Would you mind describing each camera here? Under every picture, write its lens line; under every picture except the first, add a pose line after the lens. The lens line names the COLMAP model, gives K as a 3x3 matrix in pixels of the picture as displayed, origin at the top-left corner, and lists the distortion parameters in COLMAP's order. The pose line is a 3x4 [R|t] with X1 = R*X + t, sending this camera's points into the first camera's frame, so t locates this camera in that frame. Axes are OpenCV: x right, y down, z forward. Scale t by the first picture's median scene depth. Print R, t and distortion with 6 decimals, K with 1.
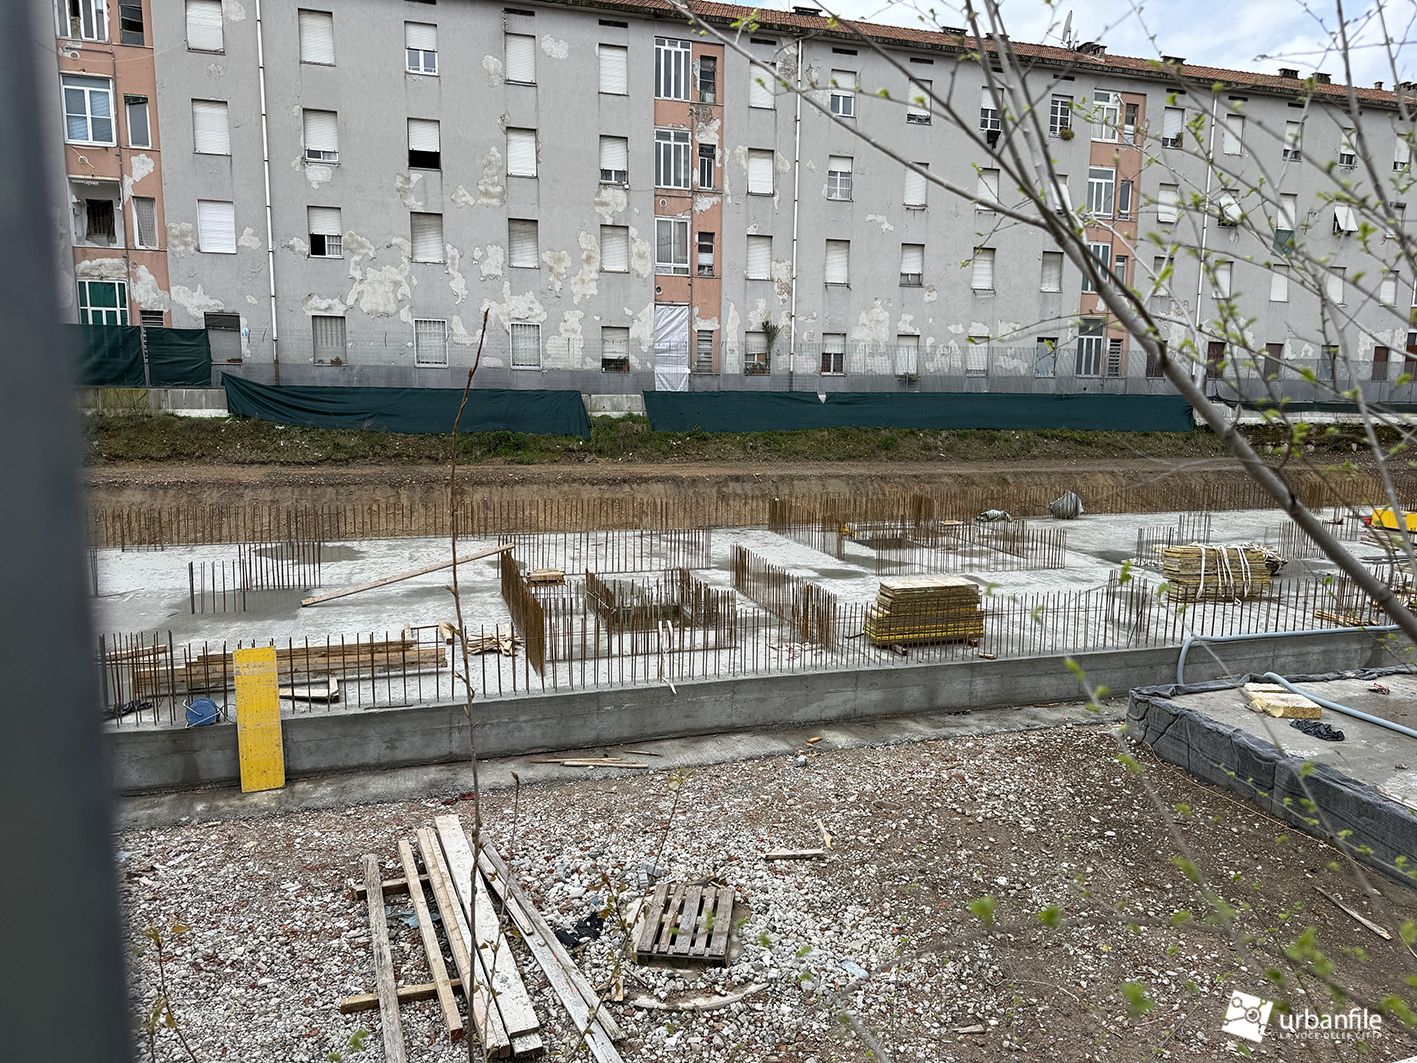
lens RADIAL K [[987.4, 0, 728.8], [0, 987.4, 515.7], [0, 0, 1]] dist [0.174522, -0.333059]
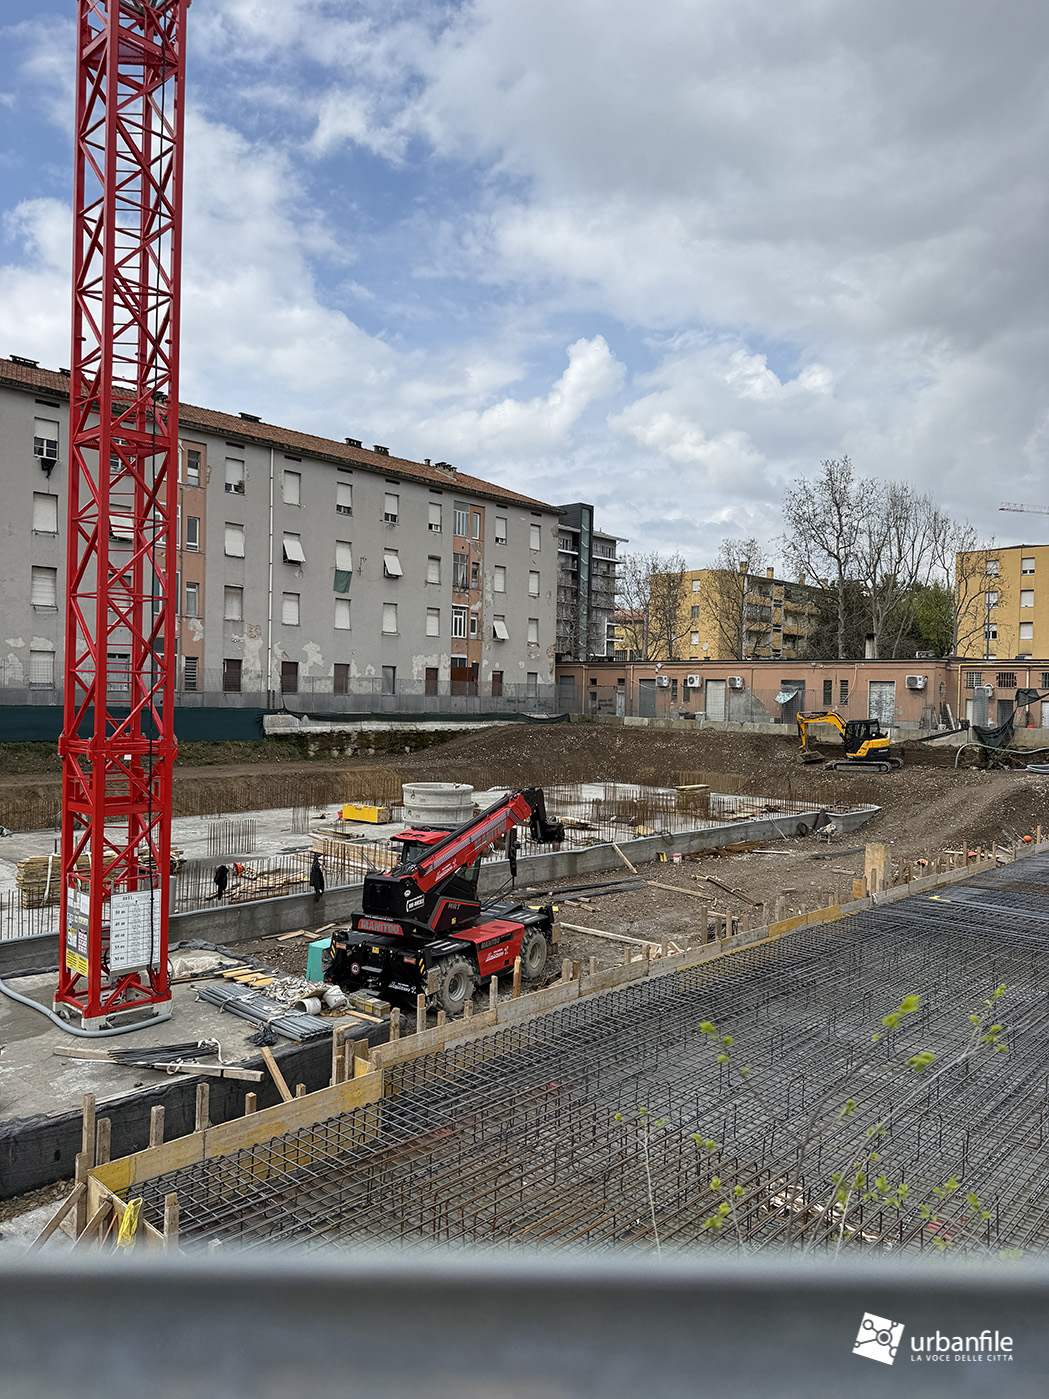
lens RADIAL K [[974.9, 0, 517.1], [0, 974.9, 699.4], [0, 0, 1]] dist [0.174522, -0.333059]
pose [[0.870602, 0.002245, 0.491984, 0.181613], [0.055767, 0.993094, -0.103216, 0.001219], [-0.488818, 0.117296, 0.864464, -0.107181]]
